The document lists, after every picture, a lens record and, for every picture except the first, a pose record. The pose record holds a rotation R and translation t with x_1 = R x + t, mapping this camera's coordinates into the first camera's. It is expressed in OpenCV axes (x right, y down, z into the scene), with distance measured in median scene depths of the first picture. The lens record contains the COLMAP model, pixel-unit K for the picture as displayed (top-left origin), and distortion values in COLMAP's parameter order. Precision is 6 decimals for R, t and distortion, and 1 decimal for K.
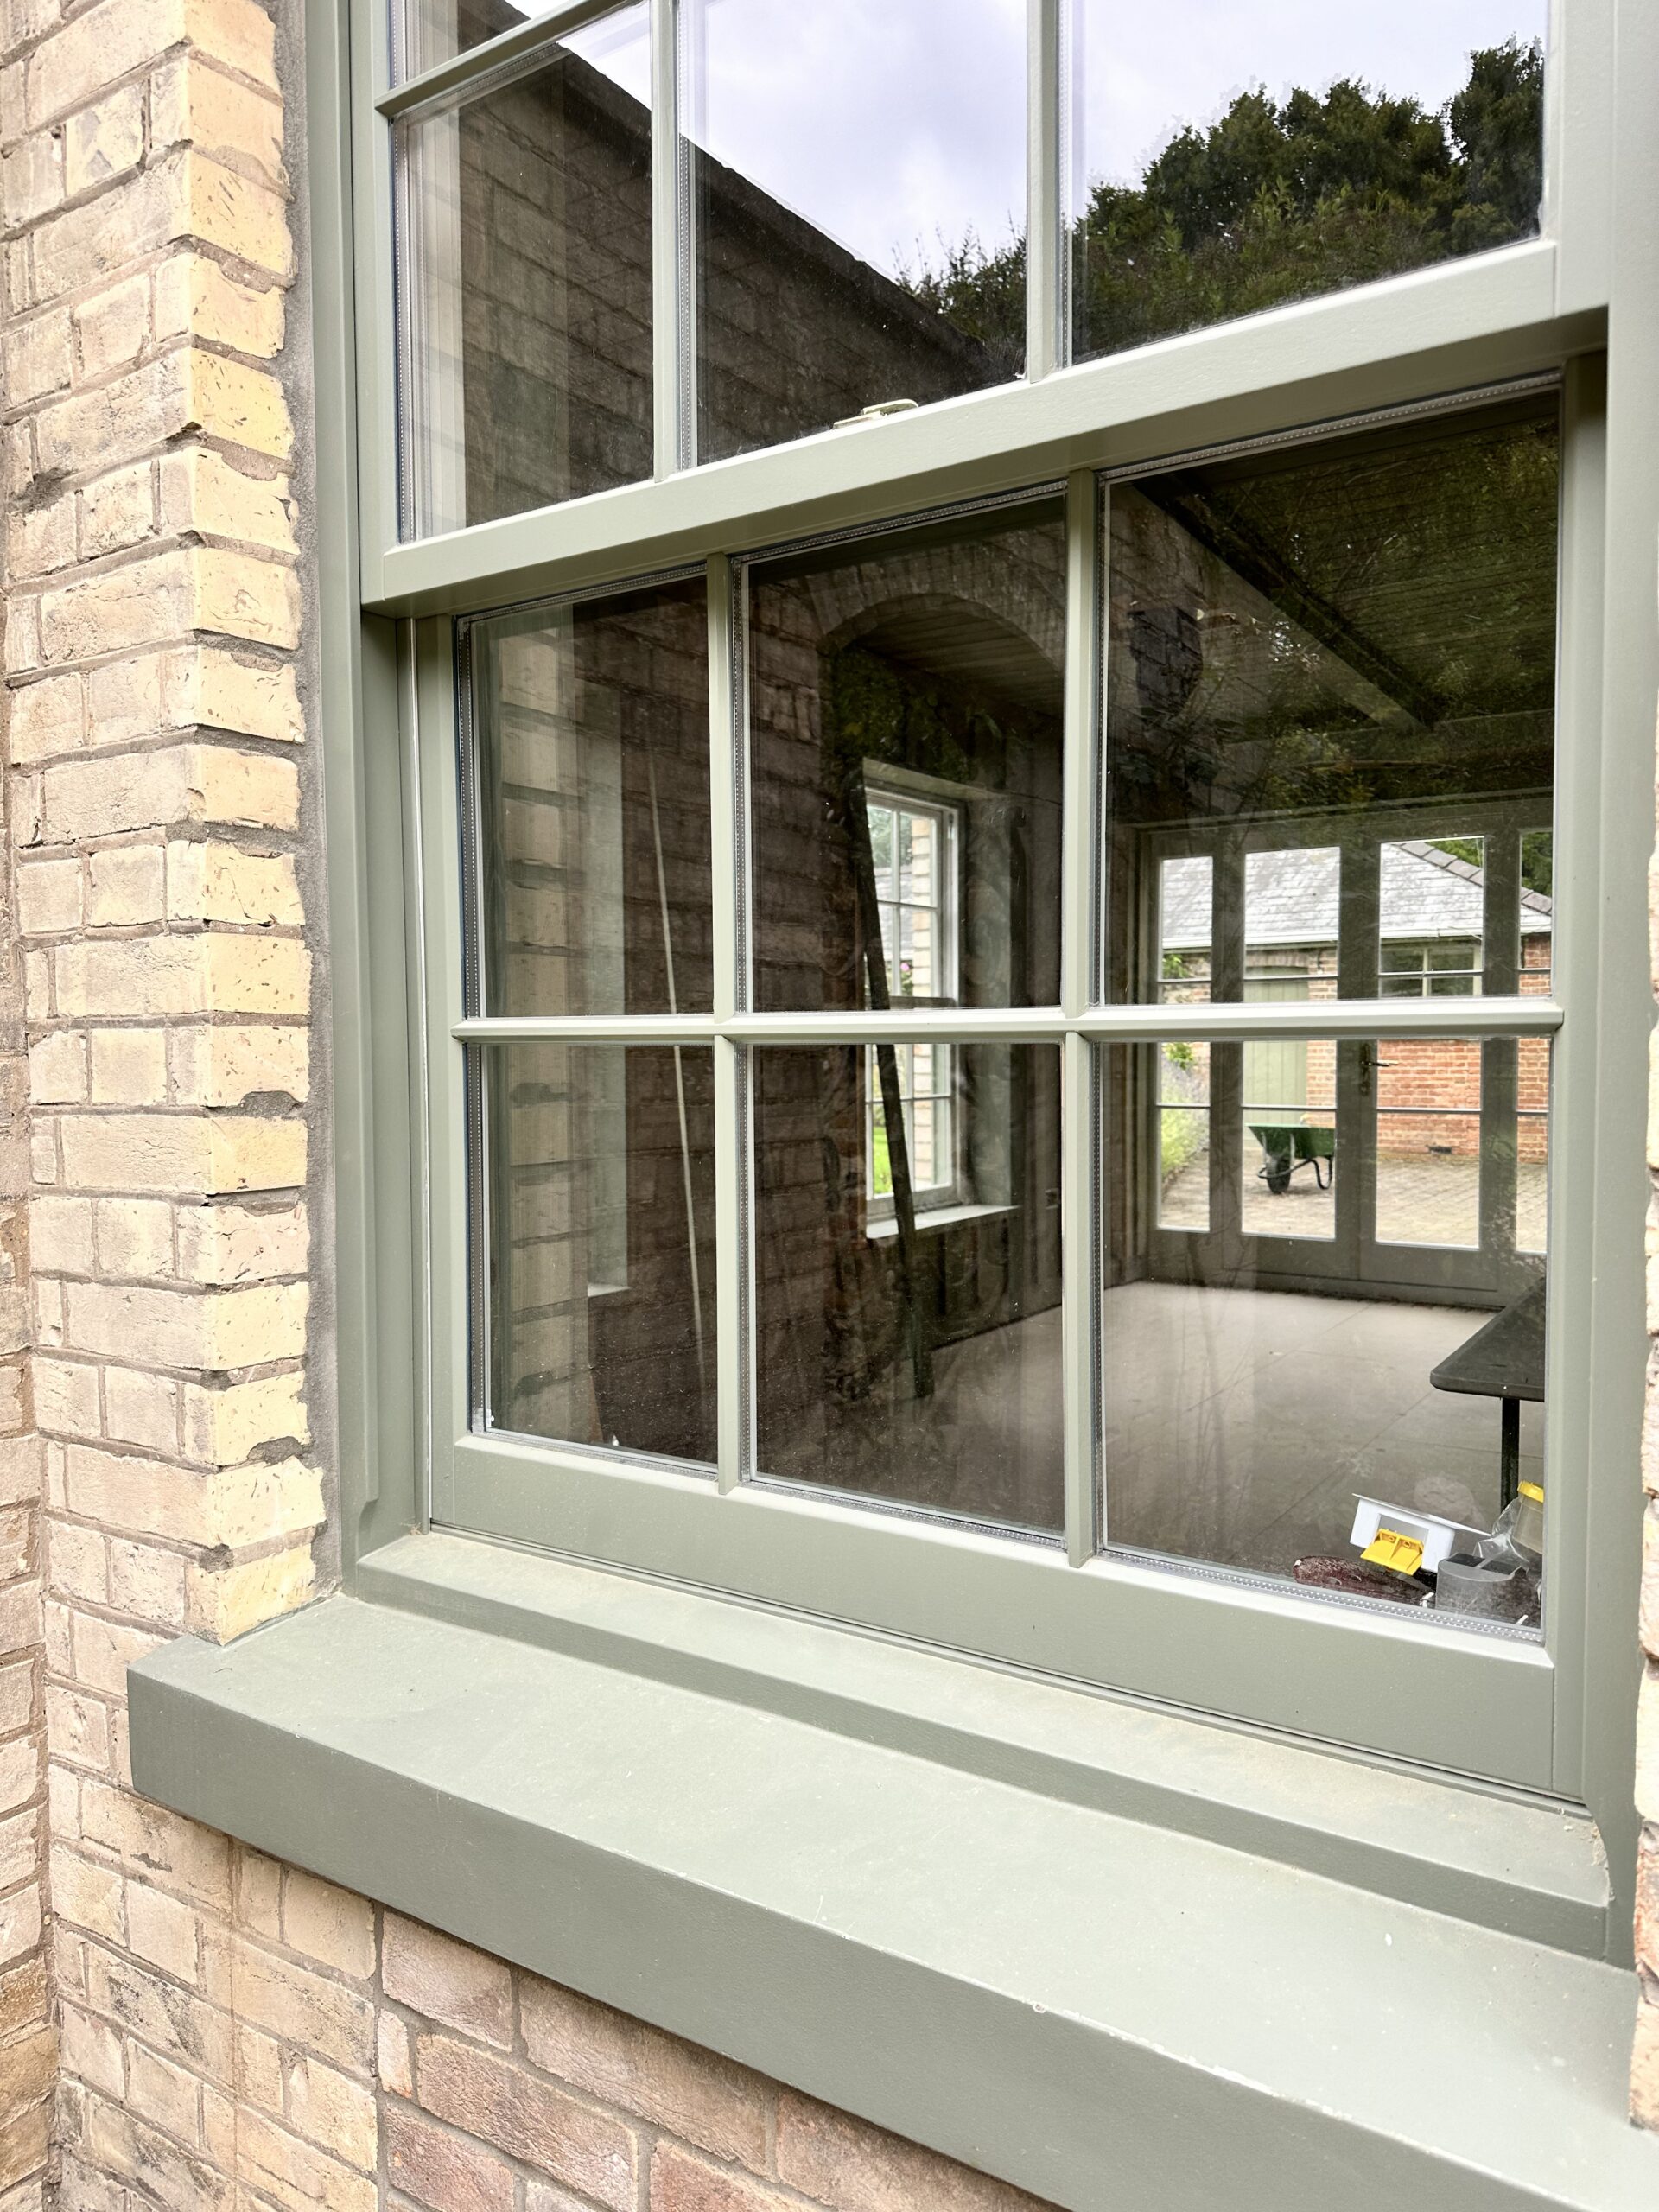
lens RADIAL K [[1562.3, 0, 824.3], [0, 1562.3, 1108.2], [0, 0, 1]] dist [-0.008627, -0.002263]
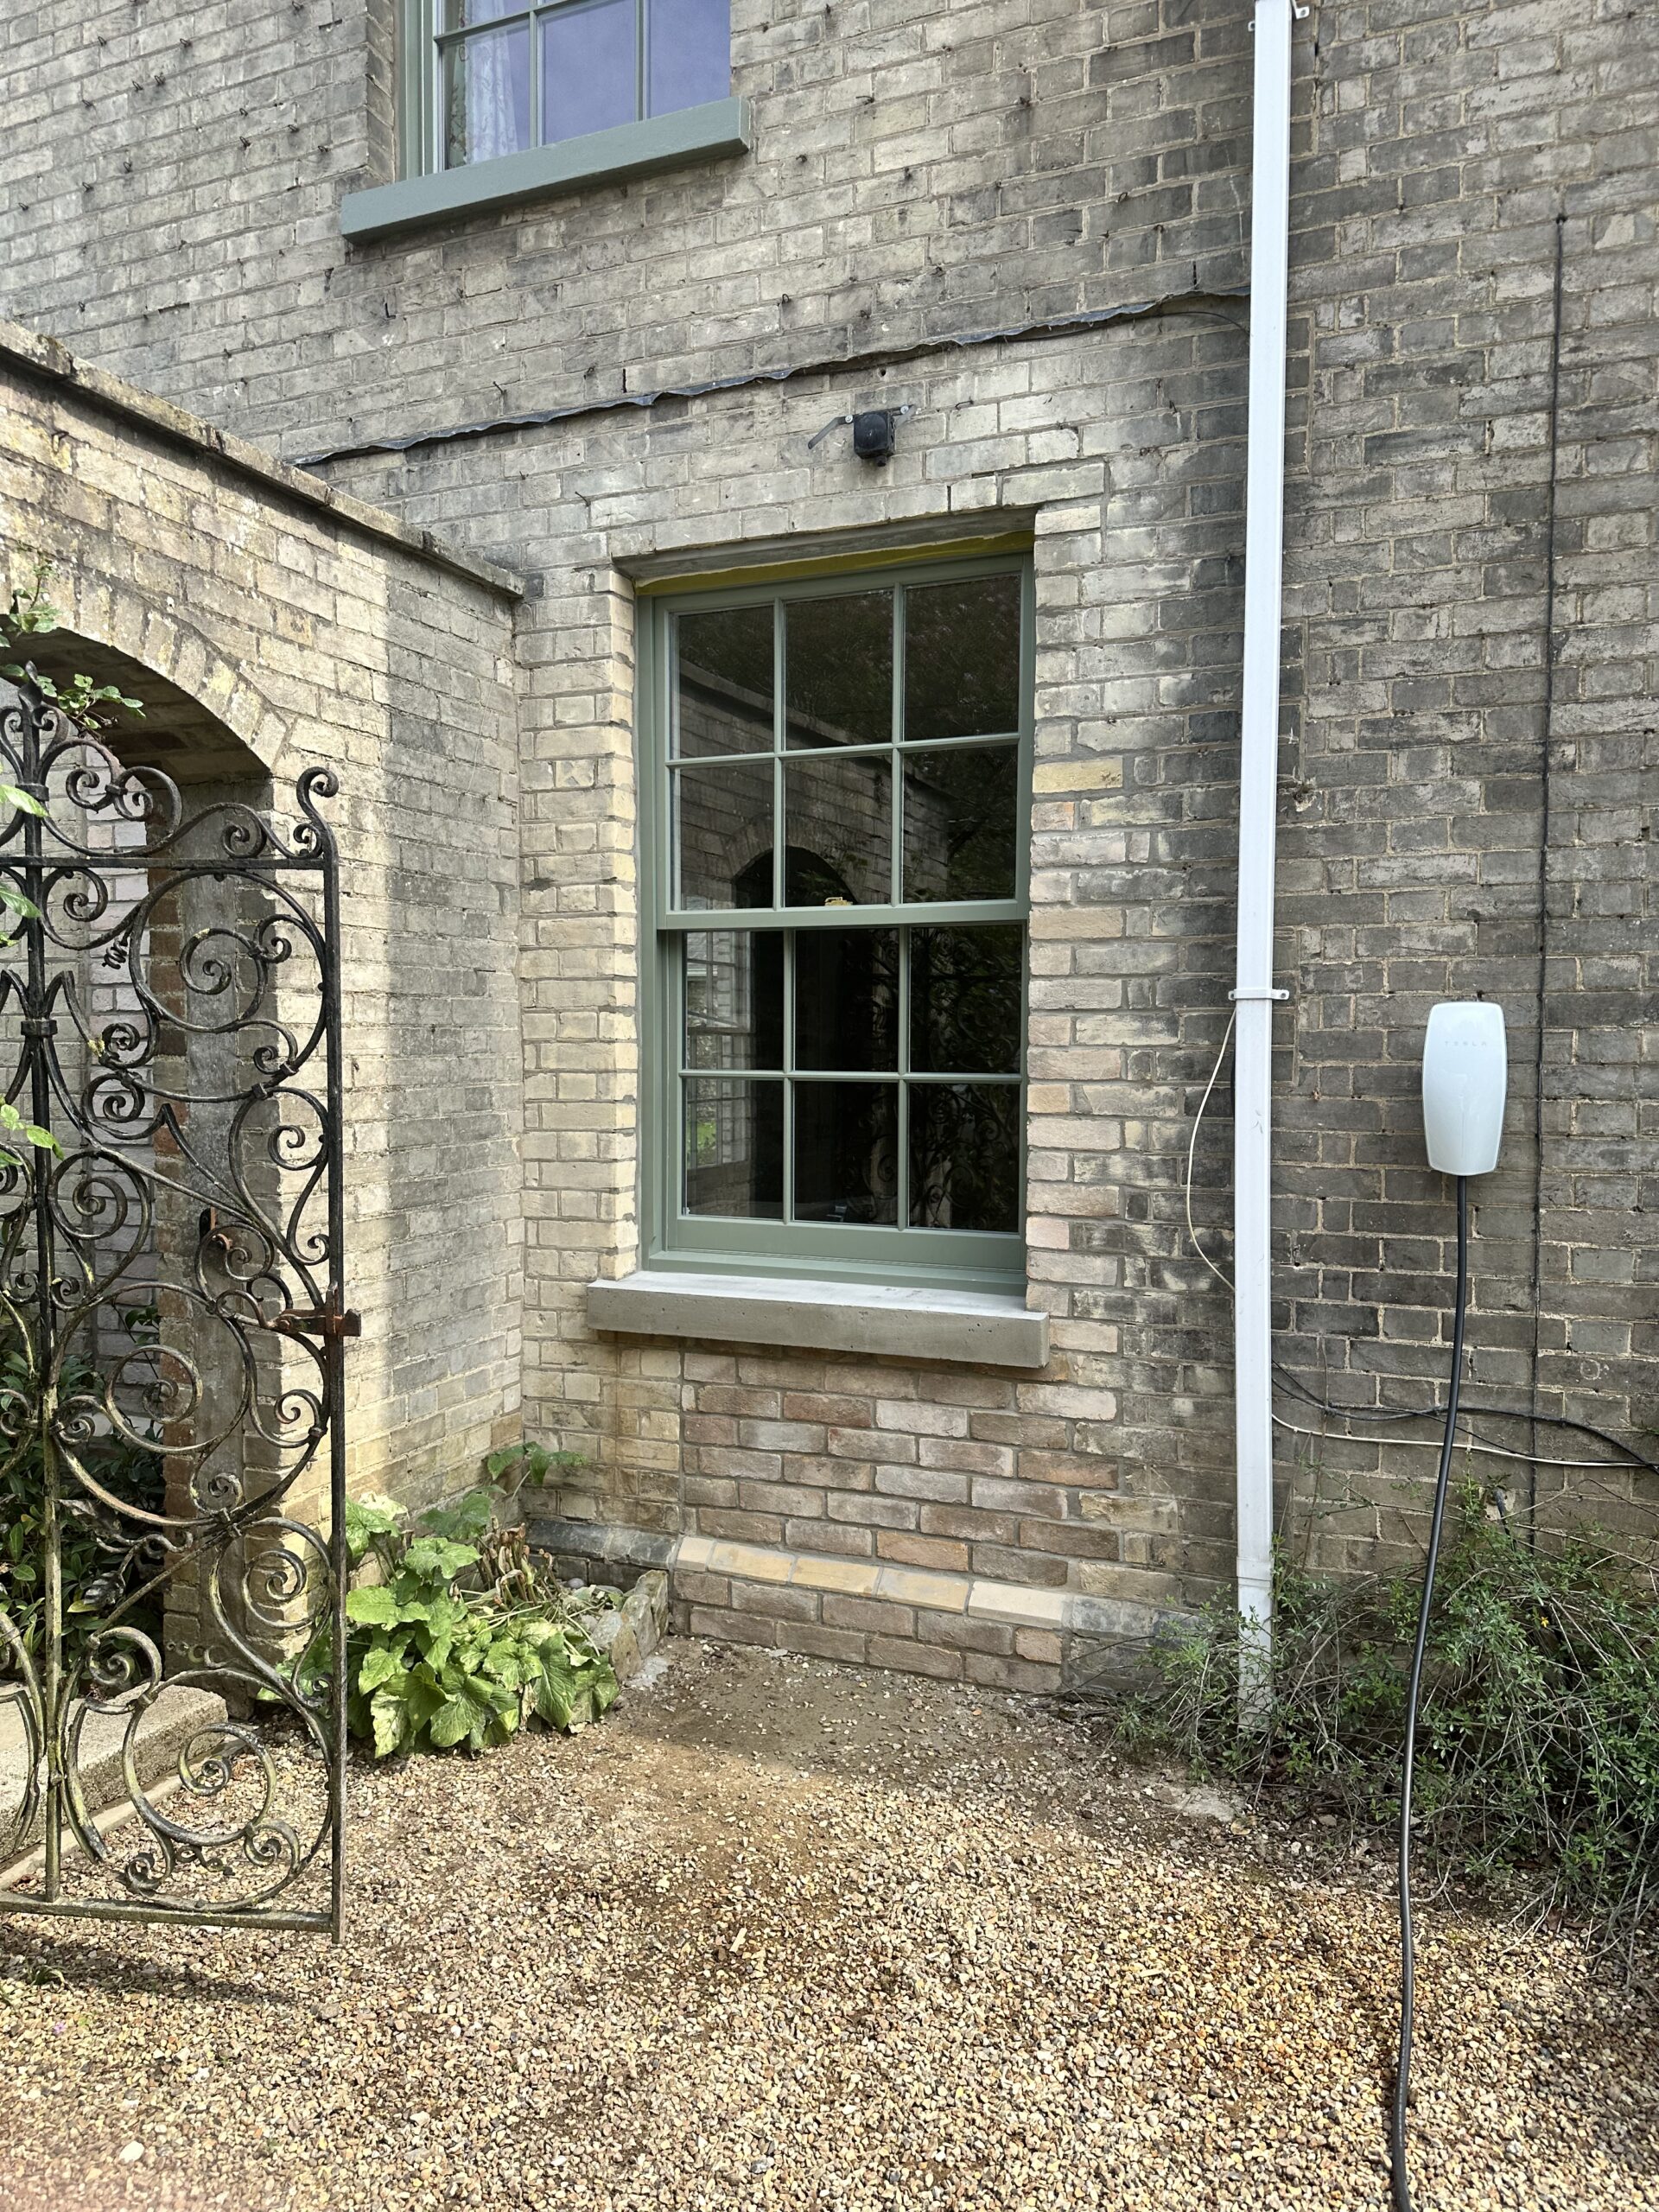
lens RADIAL K [[1562.3, 0, 829.2], [0, 1562.3, 1104.0], [0, 0, 1]] dist [-0.008627, -0.002263]
pose [[0.981056, -0.001134, 0.193719, -0.526817], [-0.000230, 0.999975, 0.007015, -0.013955], [-0.193722, -0.006927, 0.981032, -1.881481]]
